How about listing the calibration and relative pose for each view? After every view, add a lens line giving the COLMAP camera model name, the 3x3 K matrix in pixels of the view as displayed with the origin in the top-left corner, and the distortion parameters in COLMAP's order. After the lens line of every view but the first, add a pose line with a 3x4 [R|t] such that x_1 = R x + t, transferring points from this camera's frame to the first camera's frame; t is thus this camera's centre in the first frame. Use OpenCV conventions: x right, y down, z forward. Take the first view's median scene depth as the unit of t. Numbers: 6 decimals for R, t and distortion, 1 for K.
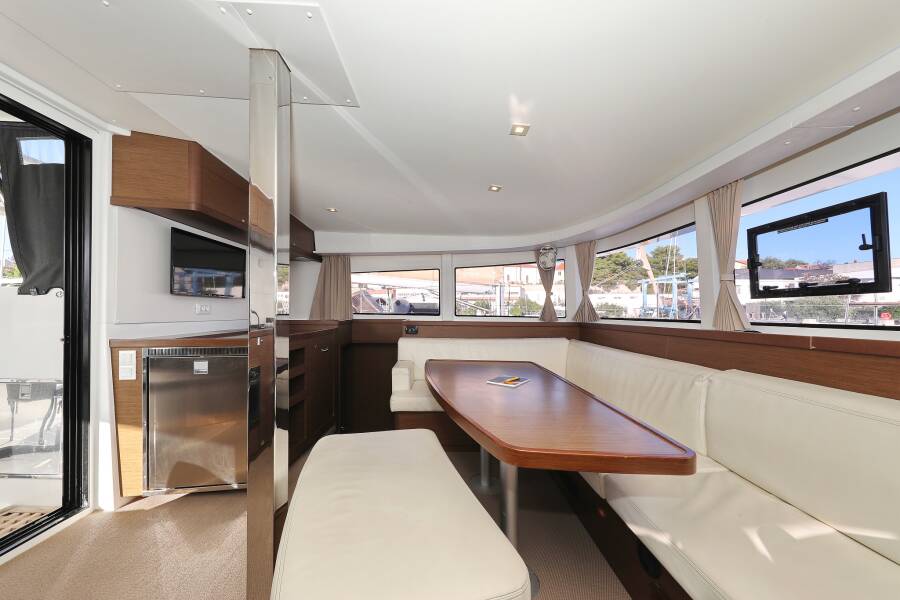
lens RADIAL K [[311.9, 0, 438.0], [0, 311.9, 306.7], [0, 0, 1]] dist [0.008406, 0.000106]
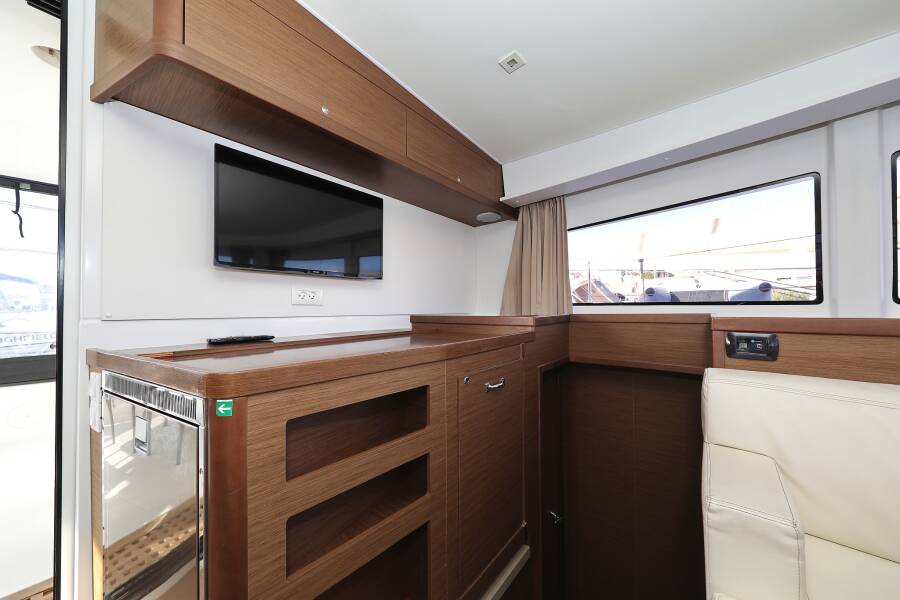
lens RADIAL K [[307.0, 0, 454.4], [0, 307.0, 308.2], [0, 0, 1]] dist [-0.001627, -0.000003]
pose [[0.786060, -0.015249, -0.617963, -0.121324], [0.023790, 0.999701, 0.005593, 0.025375], [0.617693, -0.019097, 0.786188, 0.523237]]
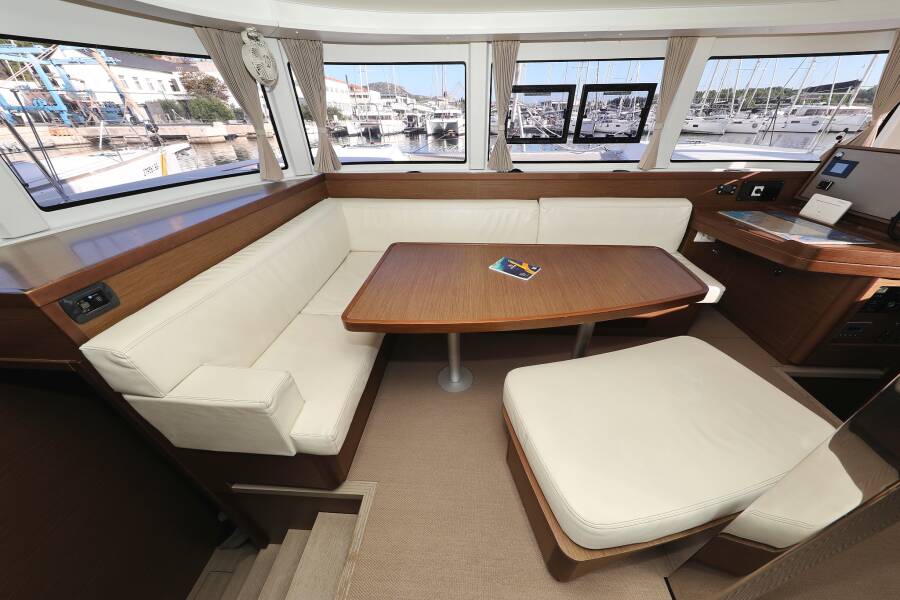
lens RADIAL K [[286.3, 0, 451.4], [0, 286.3, 299.1], [0, 0, 1]] dist [-0.000150, 0.000113]
pose [[0.034311, -0.551919, 0.833191, -0.282594], [-0.016334, 0.833261, 0.552638, -0.079421], [-0.999278, -0.032571, 0.019575, 0.590455]]
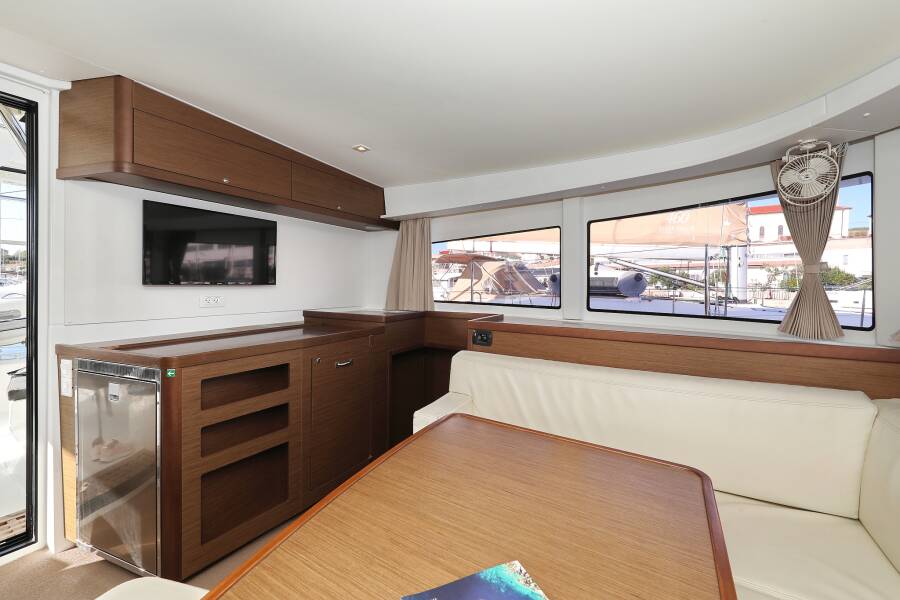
lens RADIAL K [[361.8, 0, 458.5], [0, 361.8, 286.2], [0, 0, 1]] dist [-0.001893, -0.000272]
pose [[0.874492, -0.000882, -0.485039, 0.177980], [0.011623, 0.999749, 0.019139, -0.028903], [0.484901, -0.022374, 0.874283, 0.371359]]
